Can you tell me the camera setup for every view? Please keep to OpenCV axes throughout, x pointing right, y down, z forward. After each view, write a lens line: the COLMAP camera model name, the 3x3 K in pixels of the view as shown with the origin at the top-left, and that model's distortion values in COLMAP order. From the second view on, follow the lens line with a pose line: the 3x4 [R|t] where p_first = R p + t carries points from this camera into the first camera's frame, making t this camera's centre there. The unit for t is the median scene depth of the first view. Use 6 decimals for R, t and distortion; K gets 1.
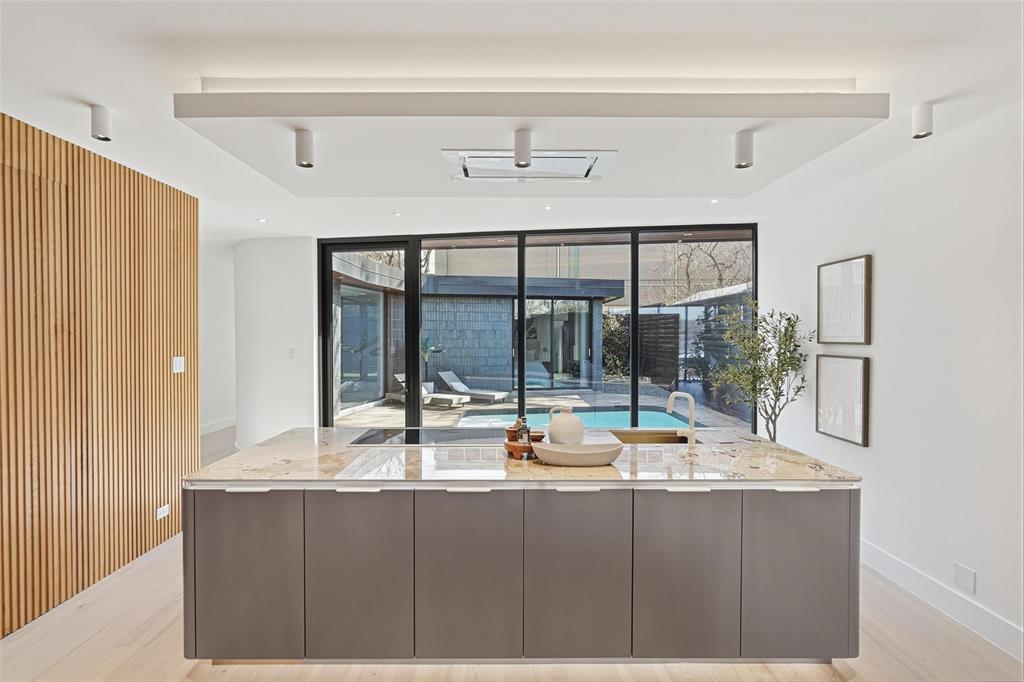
lens RADIAL K [[490.4, 0, 507.4], [0, 490.4, 342.0], [0, 0, 1]] dist [0.001847, 0.001736]
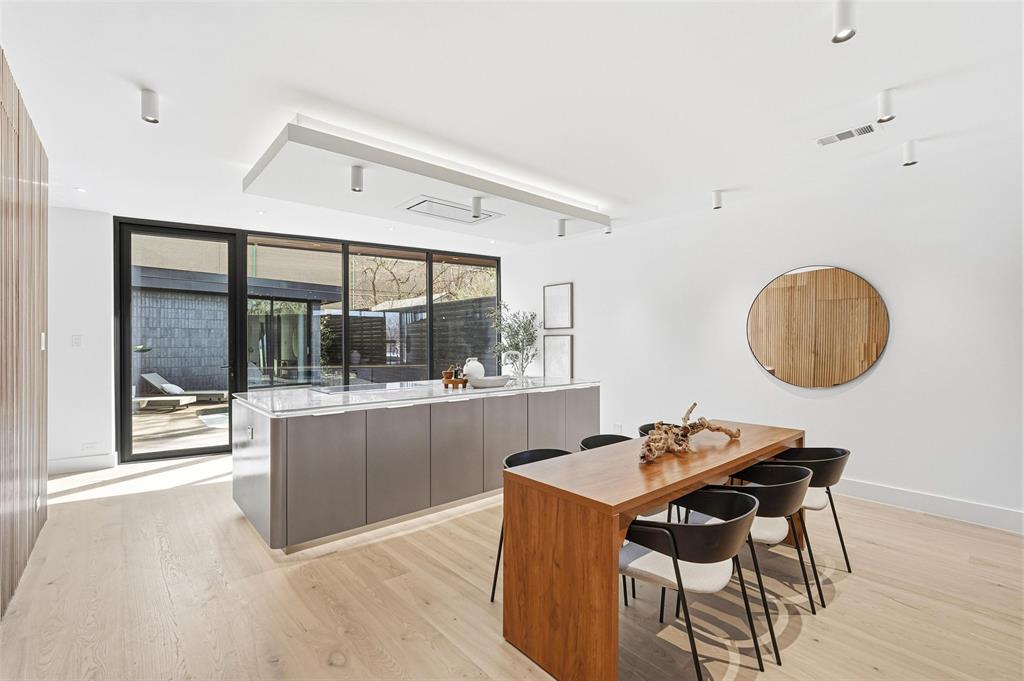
lens RADIAL K [[459.6, 0, 506.3], [0, 459.6, 335.7], [0, 0, 1]] dist [-0.011895, 0.005534]
pose [[0.762407, 0.006342, 0.647067, -0.387964], [0.012649, 0.999615, -0.024701, 0.046225], [-0.646975, 0.027017, 0.762033, -0.133786]]
